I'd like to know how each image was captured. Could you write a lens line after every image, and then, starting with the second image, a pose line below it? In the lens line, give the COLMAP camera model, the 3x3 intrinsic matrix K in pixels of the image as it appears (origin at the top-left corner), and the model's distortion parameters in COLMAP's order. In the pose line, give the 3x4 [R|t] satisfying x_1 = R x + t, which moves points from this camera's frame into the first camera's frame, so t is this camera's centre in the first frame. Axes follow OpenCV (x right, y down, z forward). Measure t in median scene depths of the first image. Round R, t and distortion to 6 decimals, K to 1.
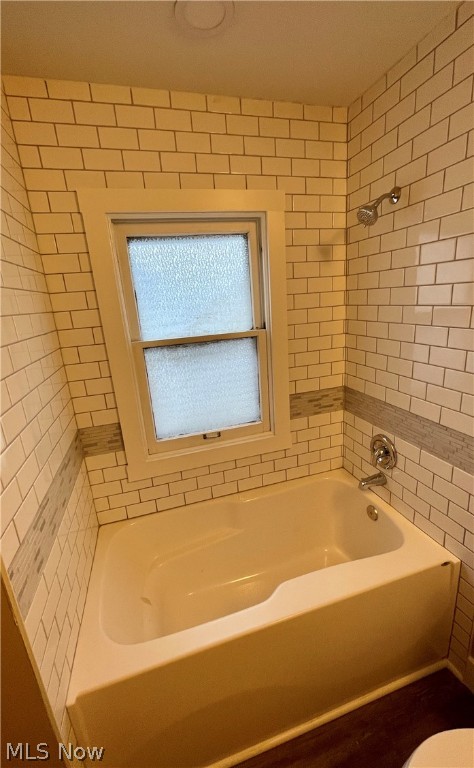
lens RADIAL K [[310.4, 0, 234.7], [0, 310.4, 380.4], [0, 0, 1]] dist [-0.007345, 0.001132]
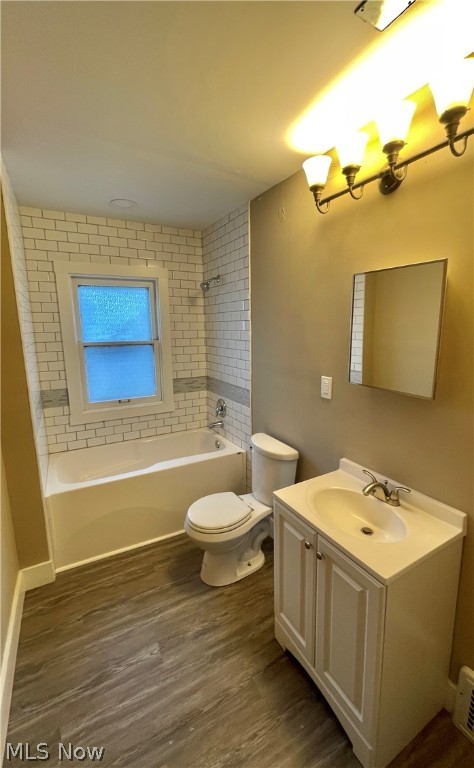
lens RADIAL K [[310.4, 0, 236.7], [0, 310.4, 381.0], [0, 0, 1]] dist [-0.007345, 0.001132]
pose [[0.974152, 0.022938, 0.224724, 0.147581], [-0.001938, 0.995643, -0.093226, 0.240437], [-0.225884, 0.090380, 0.969953, -0.832087]]
